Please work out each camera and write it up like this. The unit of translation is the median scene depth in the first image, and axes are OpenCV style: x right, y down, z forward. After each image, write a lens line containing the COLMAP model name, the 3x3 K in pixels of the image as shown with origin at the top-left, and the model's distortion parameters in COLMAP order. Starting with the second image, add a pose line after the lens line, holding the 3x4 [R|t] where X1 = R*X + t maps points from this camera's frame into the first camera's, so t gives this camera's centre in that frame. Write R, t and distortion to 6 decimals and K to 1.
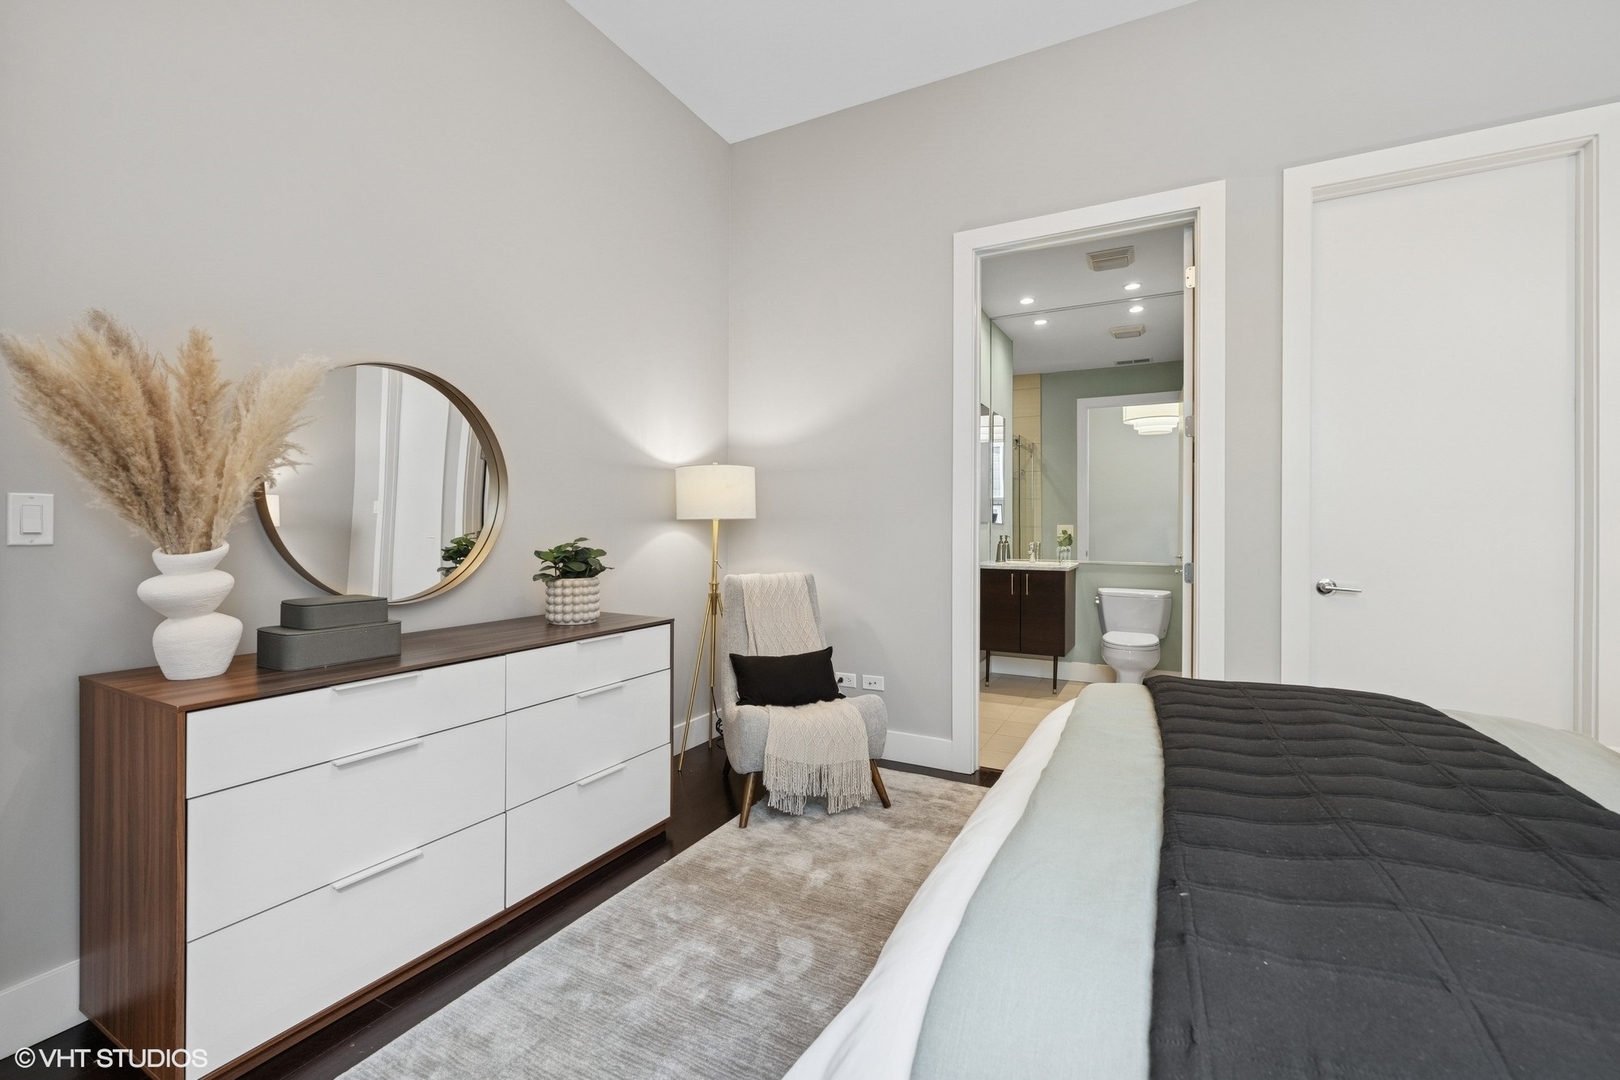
lens RADIAL K [[689.0, 0, 811.4], [0, 689.0, 524.4], [0, 0, 1]] dist [-0.000183, 0.000385]
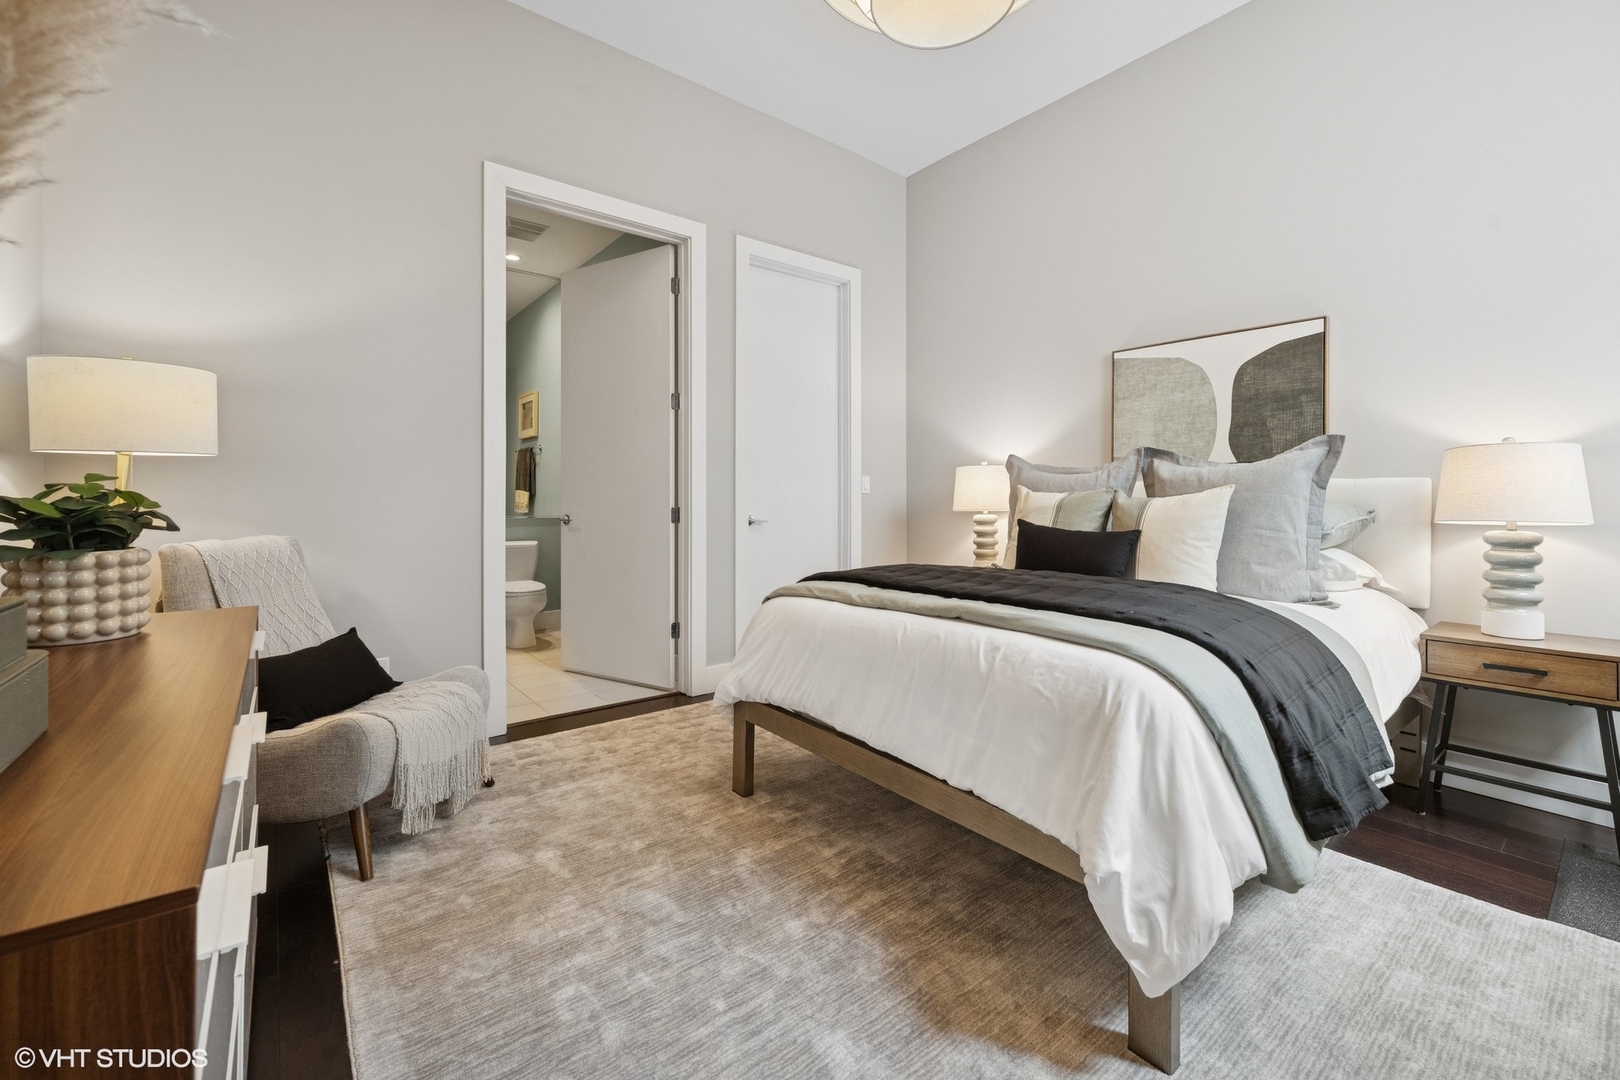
lens RADIAL K [[660.9, 0, 809.0], [0, 660.9, 499.7], [0, 0, 1]] dist [-0.002137, -0.000127]
pose [[0.410819, -0.006452, 0.911694, -0.429371], [-0.003937, 0.999953, 0.008850, 0.025414], [-0.911708, -0.007225, 0.410774, 0.233470]]
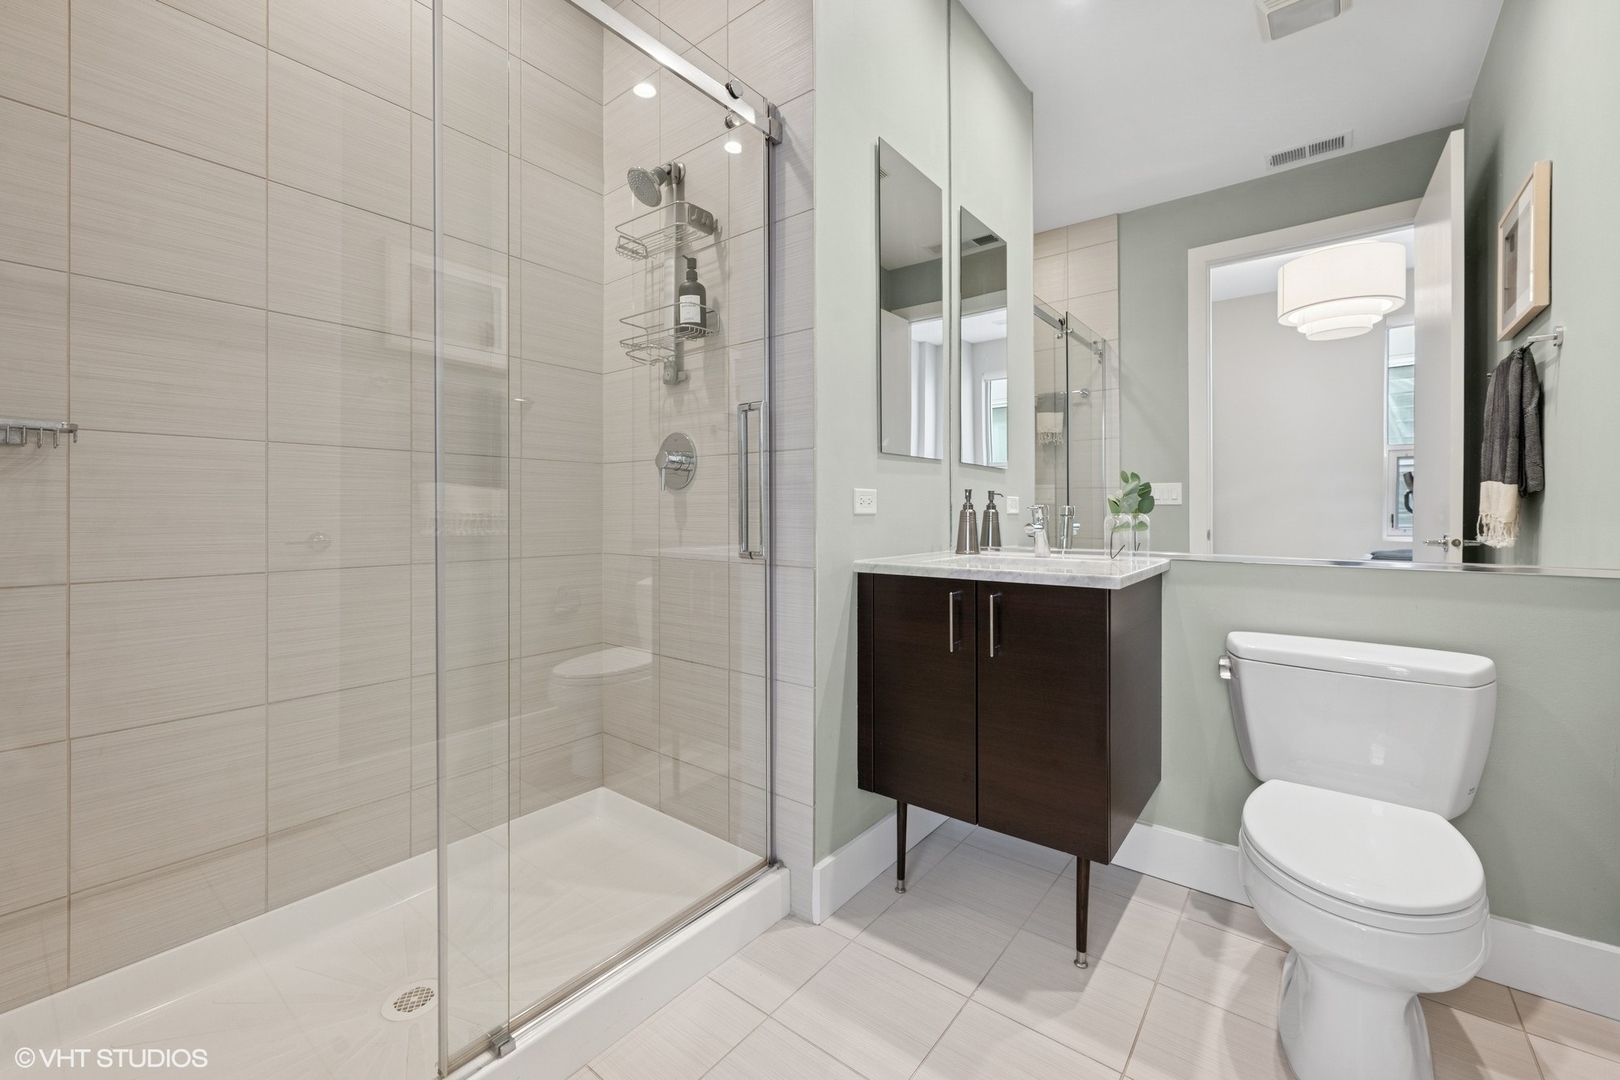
lens RADIAL K [[660.9, 0, 809.0], [0, 660.9, 499.7], [0, 0, 1]] dist [-0.002137, -0.000127]
pose [[0.982965, -0.005500, -0.183708, 0.435571], [0.002479, 0.999858, -0.016671, 0.047822], [0.183774, 0.015932, 0.982839, 1.019144]]
